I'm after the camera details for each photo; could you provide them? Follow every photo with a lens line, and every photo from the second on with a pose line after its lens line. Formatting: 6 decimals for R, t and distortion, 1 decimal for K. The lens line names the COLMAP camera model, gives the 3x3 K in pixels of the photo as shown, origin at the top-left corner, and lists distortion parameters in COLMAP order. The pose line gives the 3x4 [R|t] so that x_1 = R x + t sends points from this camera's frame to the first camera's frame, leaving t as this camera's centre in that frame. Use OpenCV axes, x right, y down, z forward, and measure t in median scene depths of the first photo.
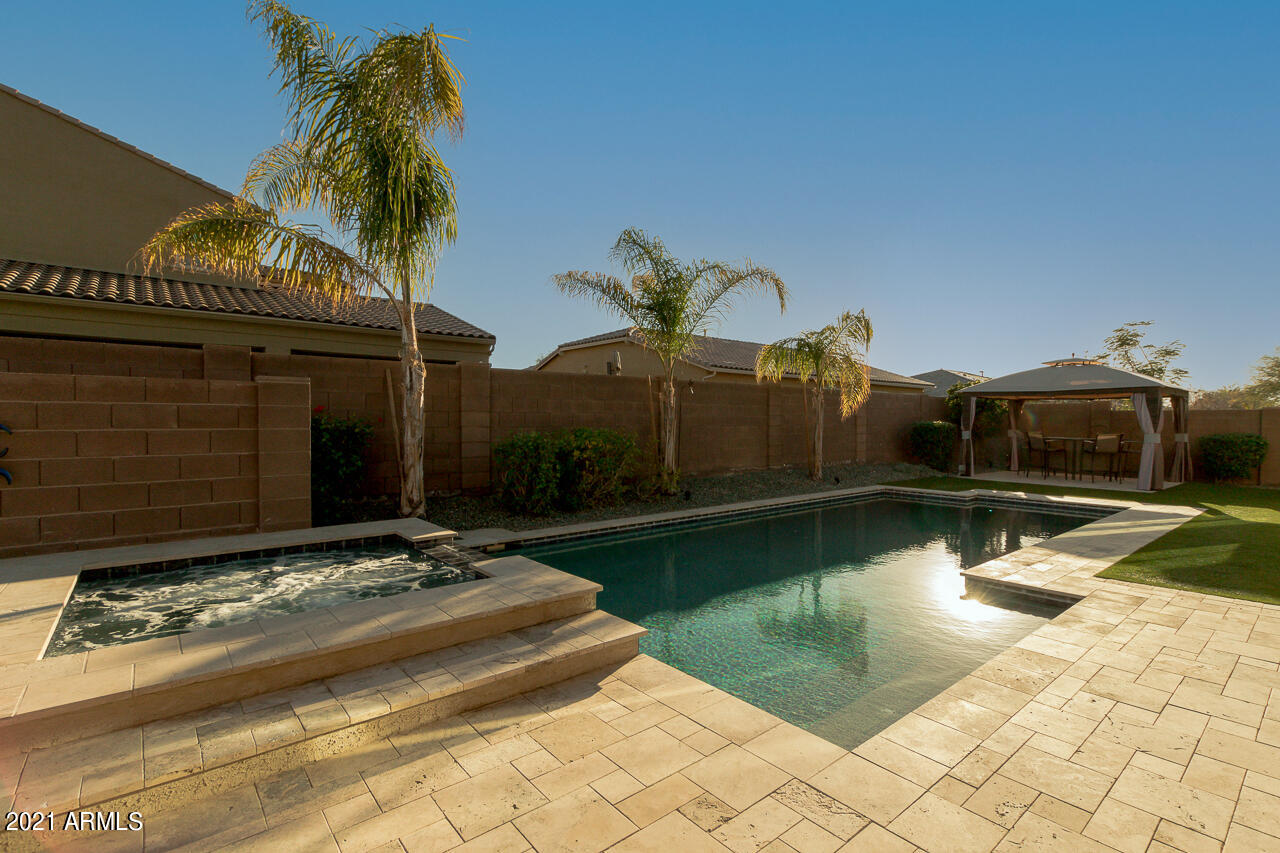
lens RADIAL K [[586.8, 0, 645.8], [0, 586.8, 425.3], [0, 0, 1]] dist [0.003155, 0.000323]
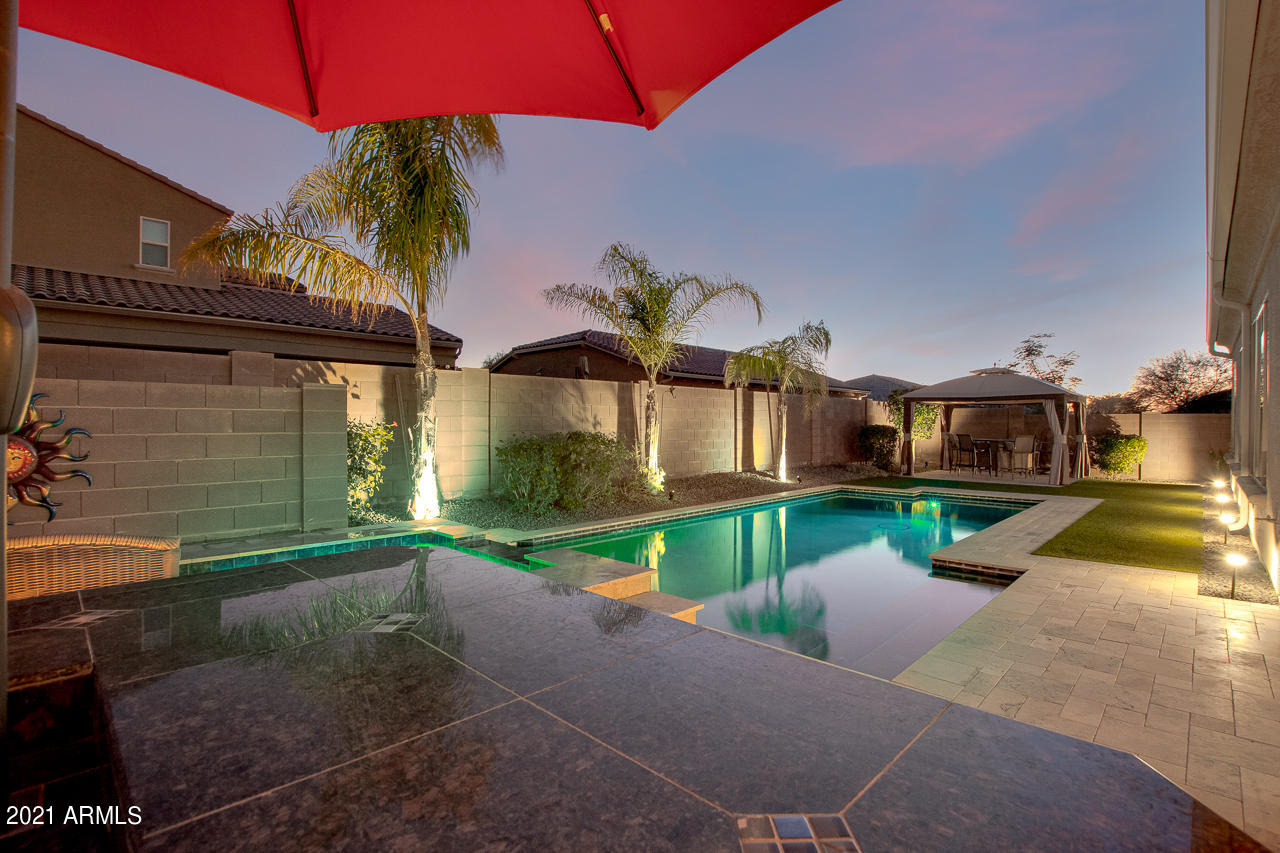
lens RADIAL K [[600.2, 0, 645.7], [0, 600.2, 423.0], [0, 0, 1]] dist [-0.040154, 0.009806]
pose [[0.993924, -0.000333, 0.110066, -0.087432], [0.001327, 0.999959, -0.008957, -0.001052], [-0.110058, 0.009048, 0.993884, -0.064512]]
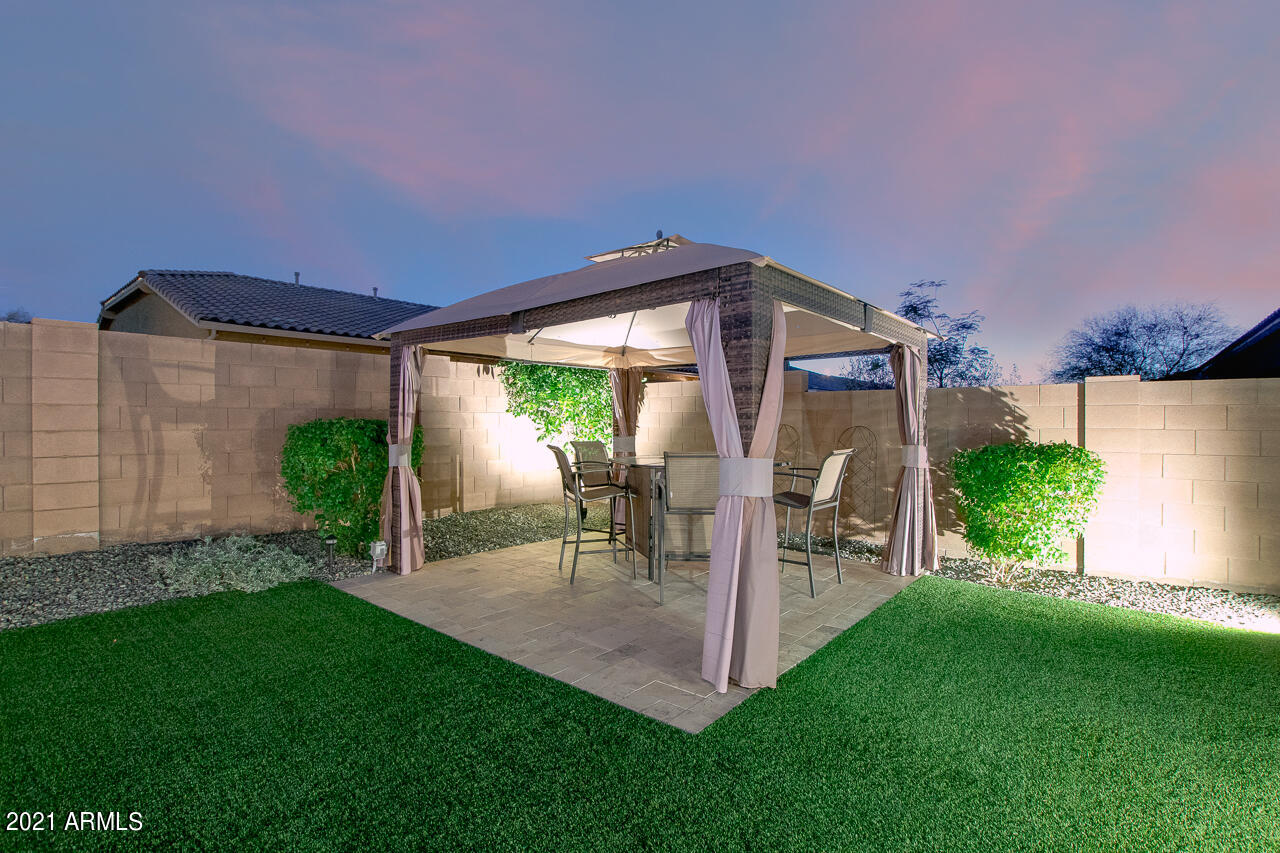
lens RADIAL K [[586.8, 0, 645.8], [0, 586.8, 425.3], [0, 0, 1]] dist [0.003155, 0.000323]
pose [[0.982180, -0.007462, 0.187796, 1.339238], [0.007261, 0.999972, 0.001756, -0.003146], [-0.187804, -0.000361, 0.982206, 1.311590]]
